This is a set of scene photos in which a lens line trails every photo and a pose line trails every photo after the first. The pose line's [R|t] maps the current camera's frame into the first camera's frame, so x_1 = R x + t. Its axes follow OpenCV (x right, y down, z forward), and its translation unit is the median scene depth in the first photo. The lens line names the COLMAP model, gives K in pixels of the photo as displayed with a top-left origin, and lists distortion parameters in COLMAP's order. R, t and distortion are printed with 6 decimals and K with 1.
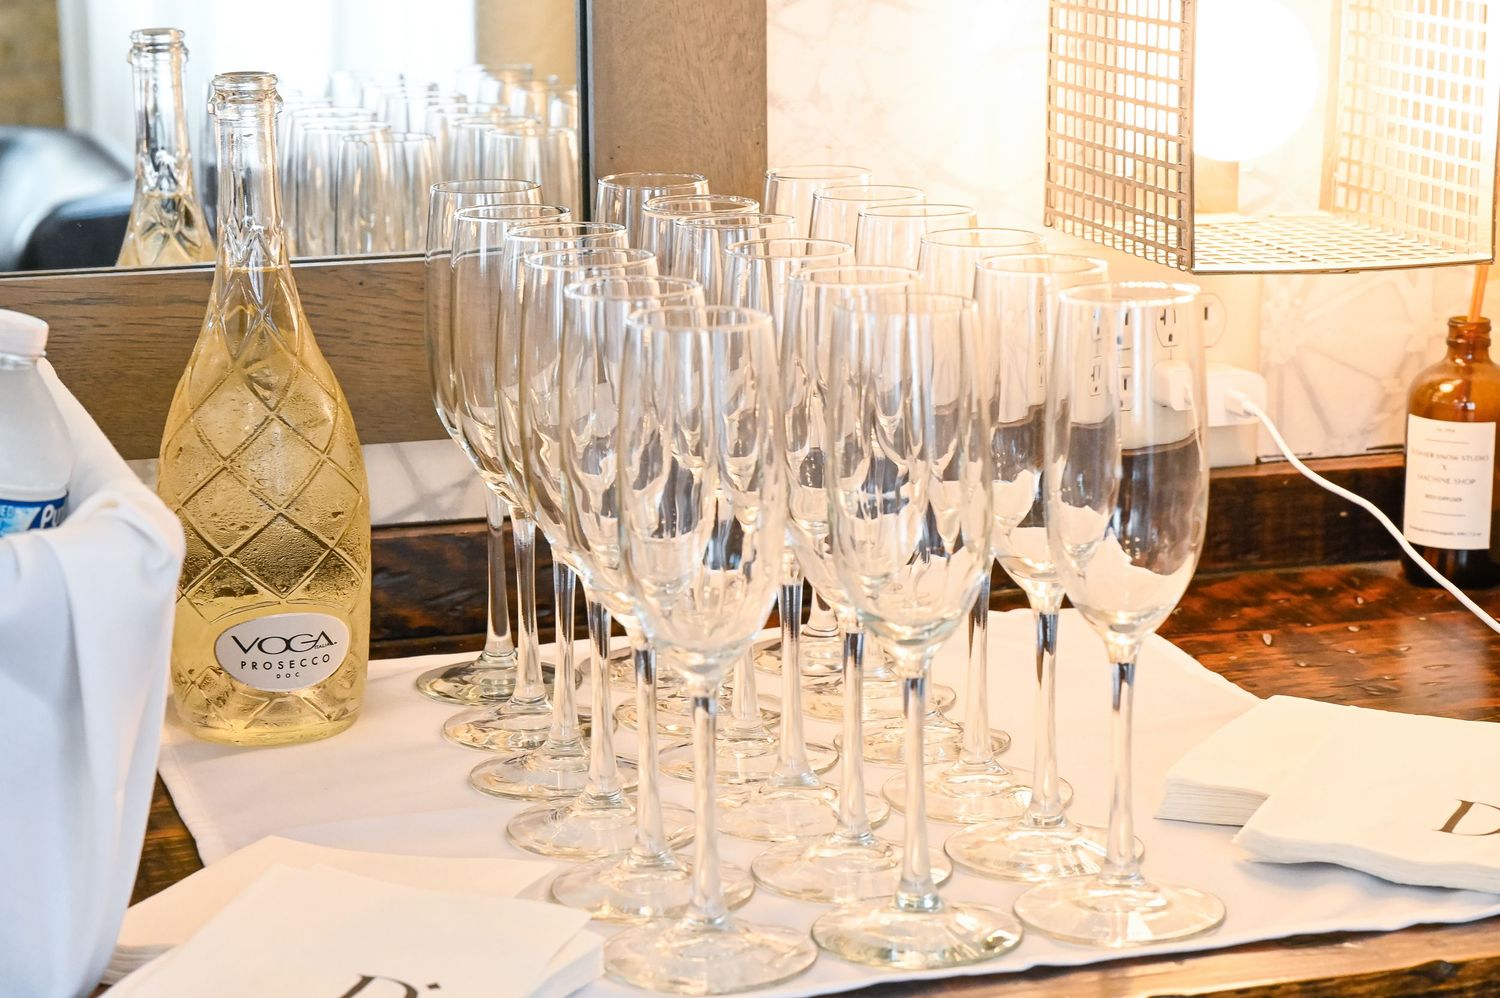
lens RADIAL K [[3323.8, 0, 748.4], [0, 3323.8, 499.8], [0, 0, 1]] dist [0.037040, 0.000000]
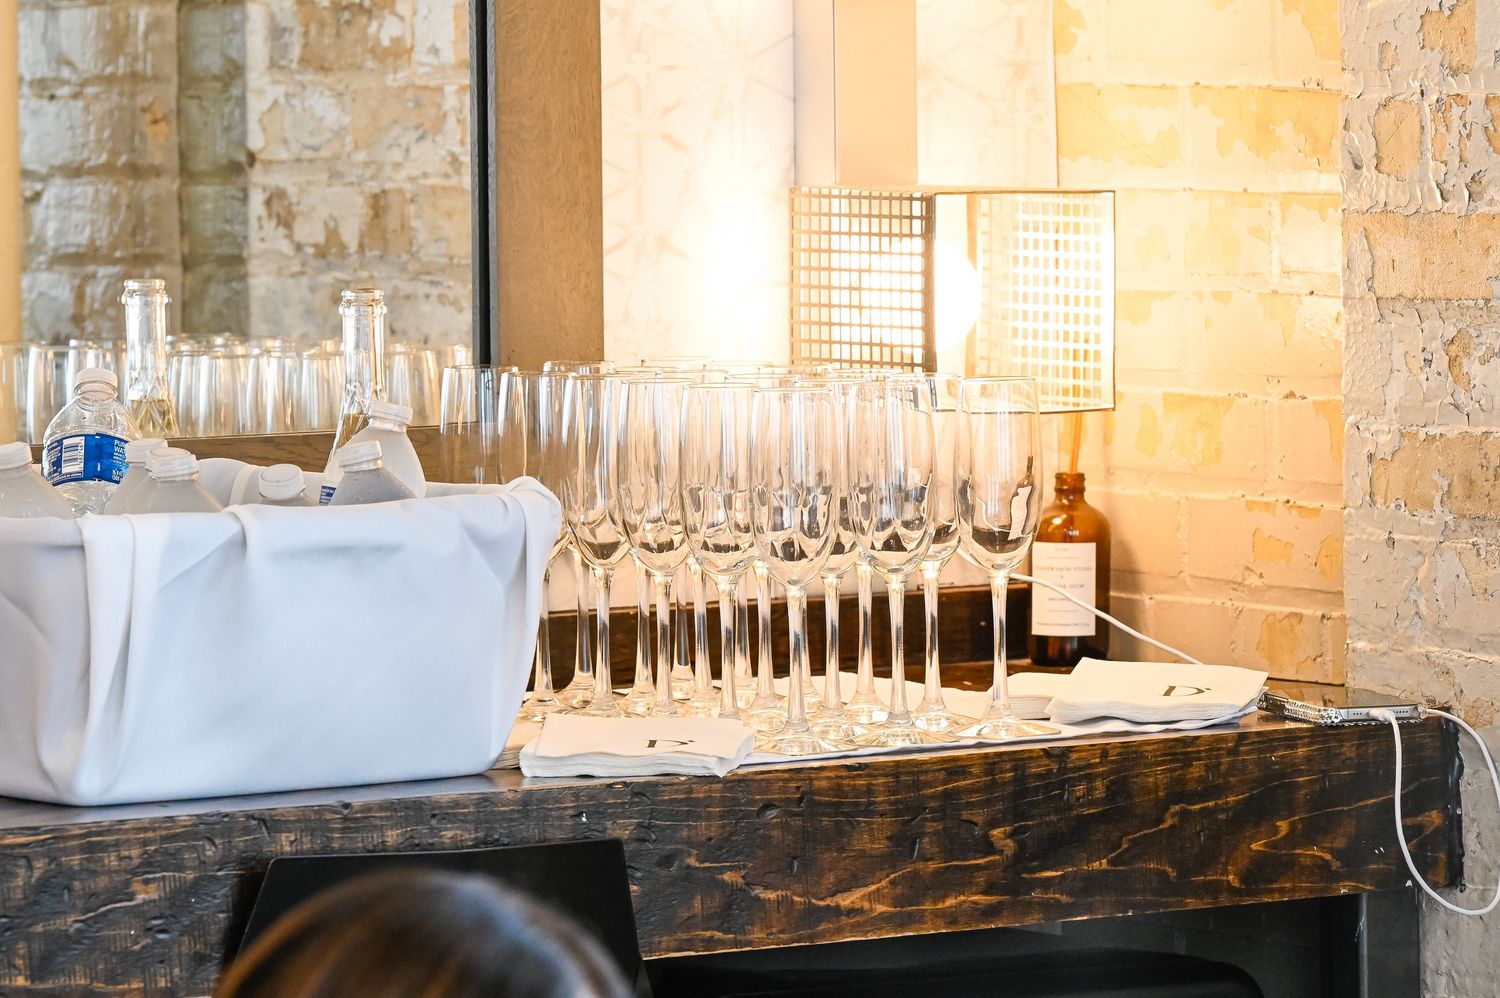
lens RADIAL K [[8627.9, 0, 750.2], [0, 8627.9, 497.7], [0, 0, 1]] dist [2.055577, 0.000000]
pose [[0.953652, -0.019674, 0.300267, -1.185848], [0.064788, 0.987882, -0.141039, 0.544231], [-0.293854, 0.153956, 0.943370, -2.820965]]
